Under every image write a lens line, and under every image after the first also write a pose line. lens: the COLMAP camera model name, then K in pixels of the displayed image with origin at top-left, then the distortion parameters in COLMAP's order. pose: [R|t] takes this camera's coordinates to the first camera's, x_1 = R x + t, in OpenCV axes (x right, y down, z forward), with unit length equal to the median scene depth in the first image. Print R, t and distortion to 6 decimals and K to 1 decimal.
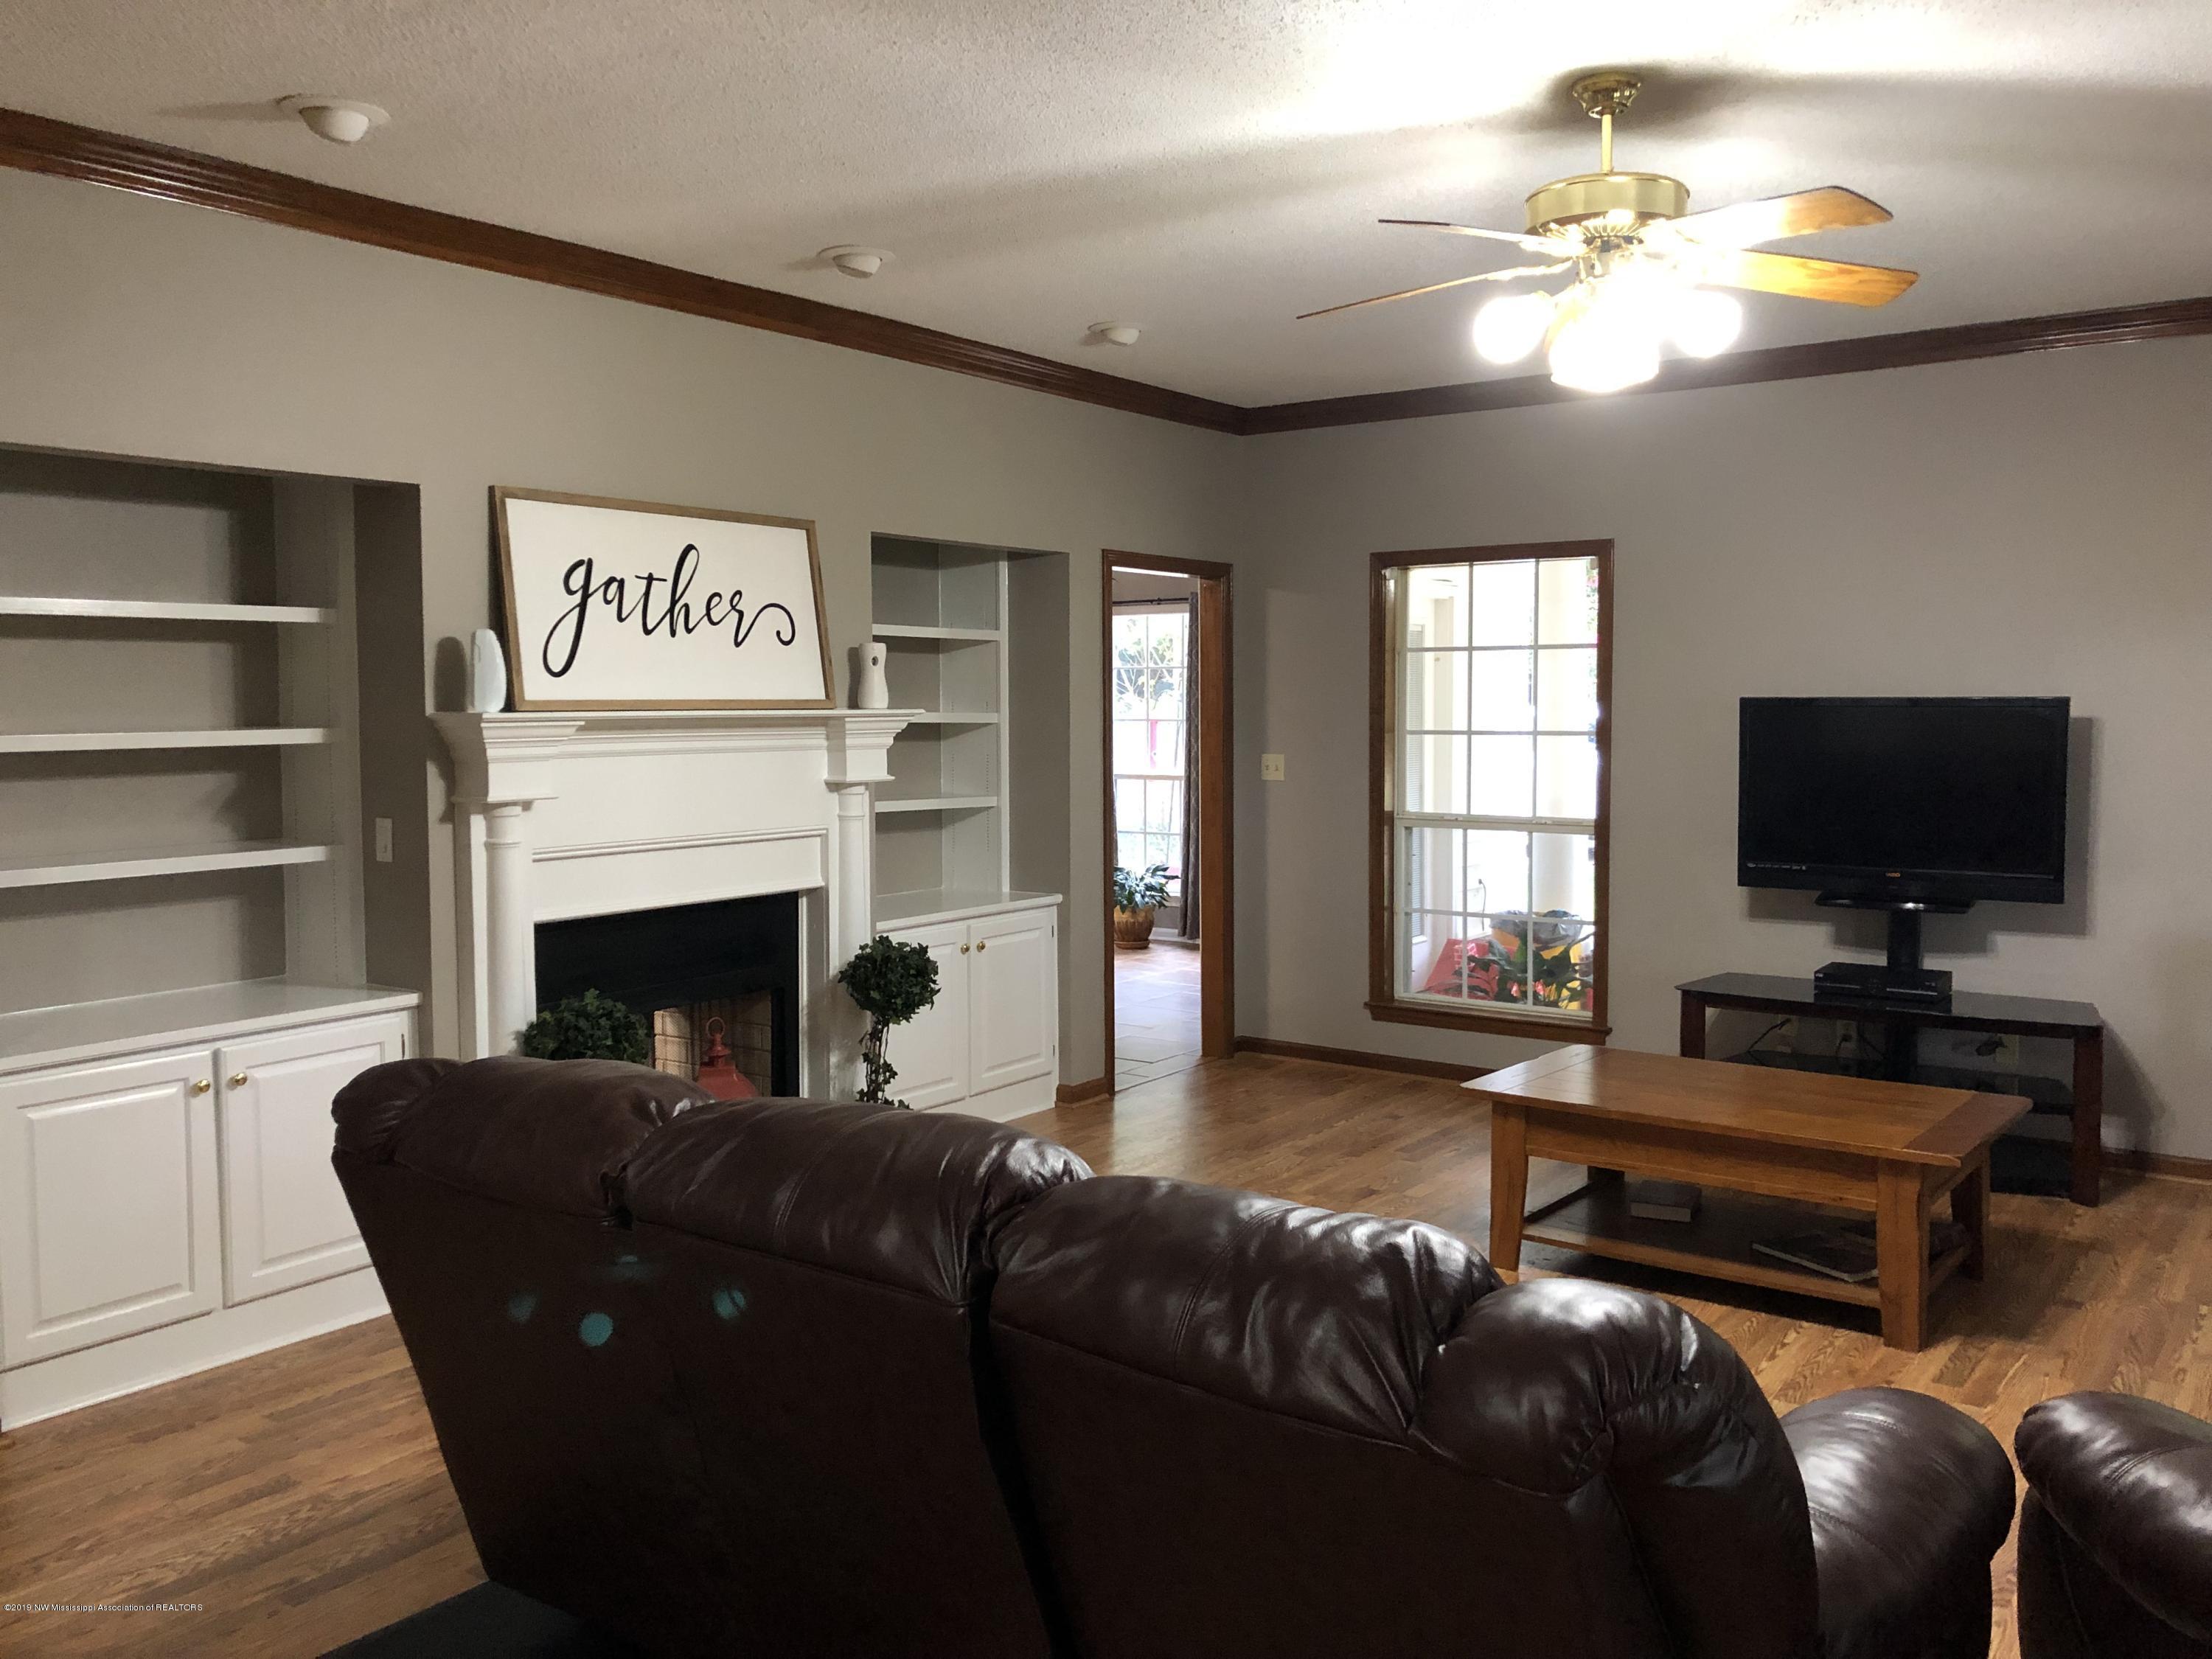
lens RADIAL K [[1781.2, 0, 1106.0], [0, 1781.2, 829.5], [0, 0, 1]] dist [0.083388, -0.134346]
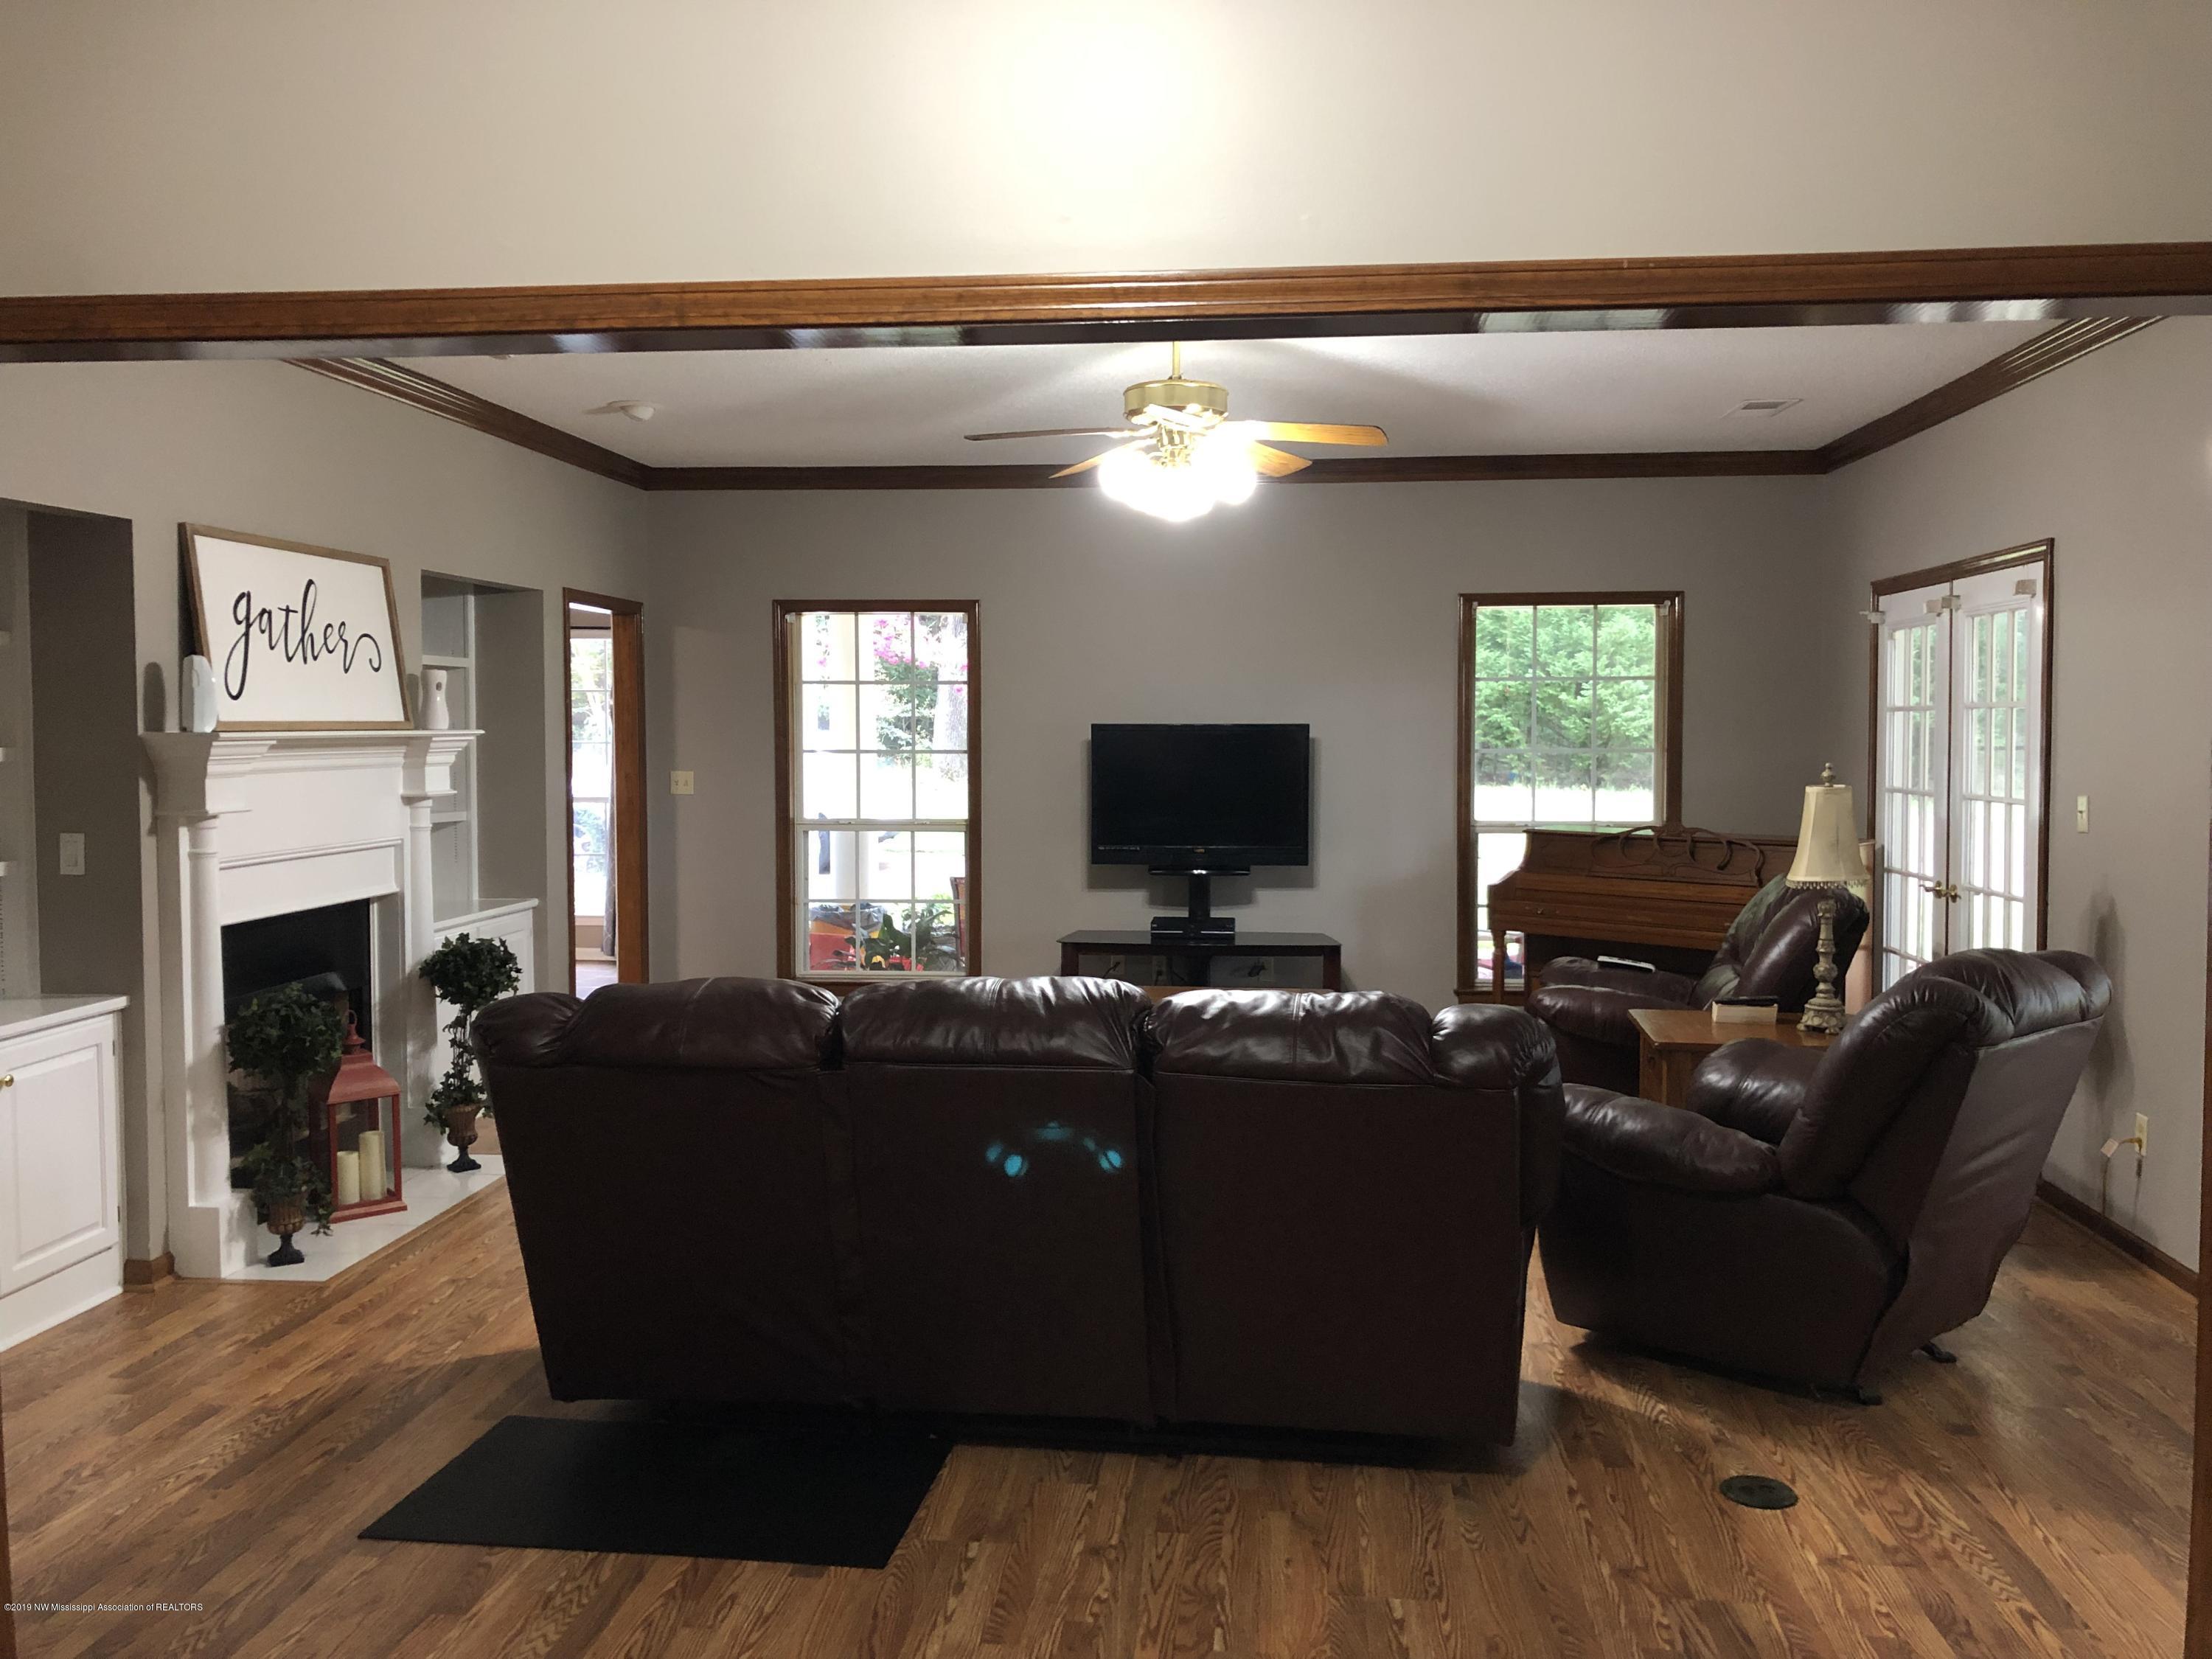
lens RADIAL K [[1781.2, 0, 1106.0], [0, 1781.2, 829.5], [0, 0, 1]] dist [0.083388, -0.134346]
pose [[0.867210, -0.027009, 0.497210, -0.355364], [0.034110, 0.999405, -0.005203, 0.015367], [-0.496774, 0.021472, 0.867615, -0.187775]]
